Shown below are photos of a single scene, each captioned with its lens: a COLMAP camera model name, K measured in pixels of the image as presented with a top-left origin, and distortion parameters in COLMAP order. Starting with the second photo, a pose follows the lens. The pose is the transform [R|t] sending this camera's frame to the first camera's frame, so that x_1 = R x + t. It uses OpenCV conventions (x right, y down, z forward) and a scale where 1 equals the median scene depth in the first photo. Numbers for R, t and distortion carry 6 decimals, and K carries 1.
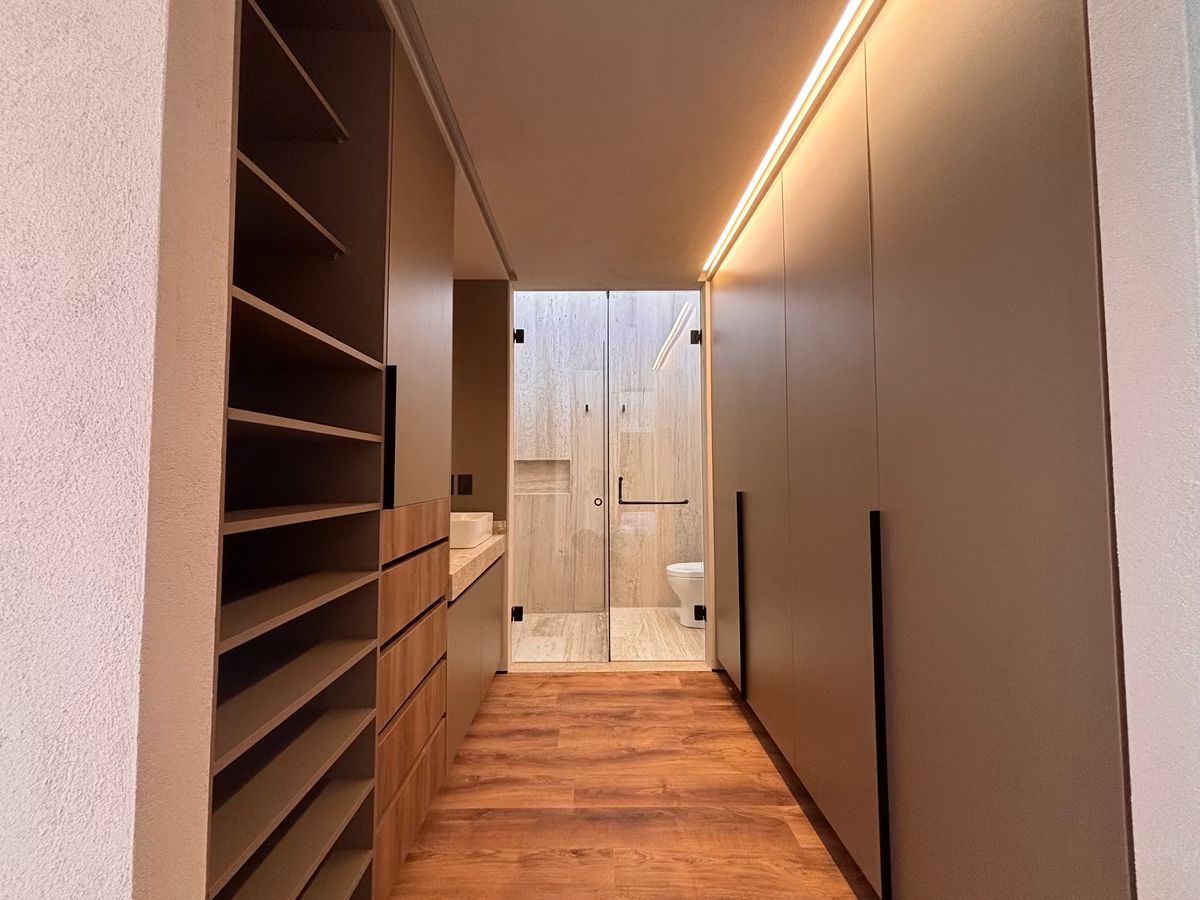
lens RADIAL K [[487.2, 0, 595.8], [0, 487.2, 449.1], [0, 0, 1]] dist [-0.000677, -0.000882]
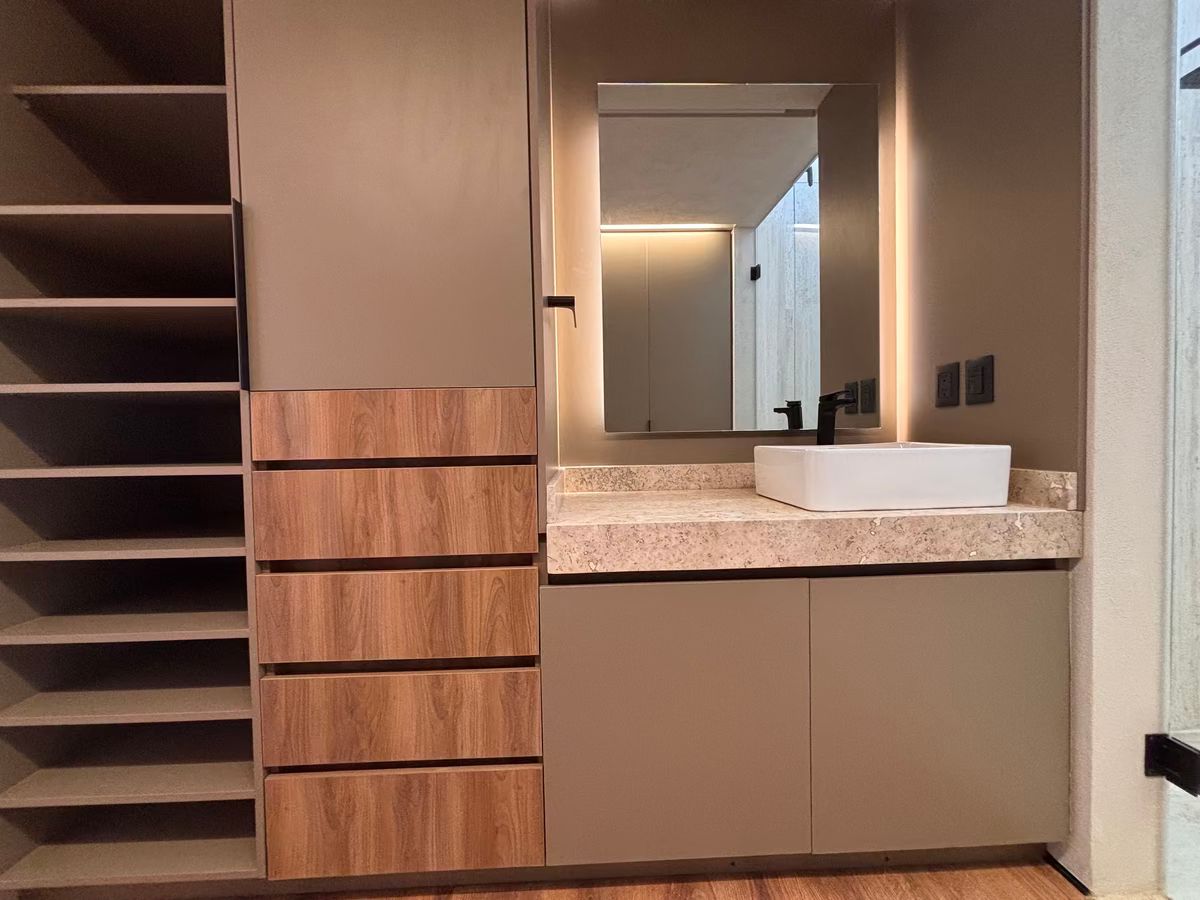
lens RADIAL K [[487.2, 0, 593.0], [0, 487.2, 448.5], [0, 0, 1]] dist [-0.000677, -0.000882]
pose [[0.029150, 0.034332, -0.998985, 0.285790], [0.065742, 0.997180, 0.036188, 0.175235], [0.997411, -0.066730, 0.026811, 1.189481]]
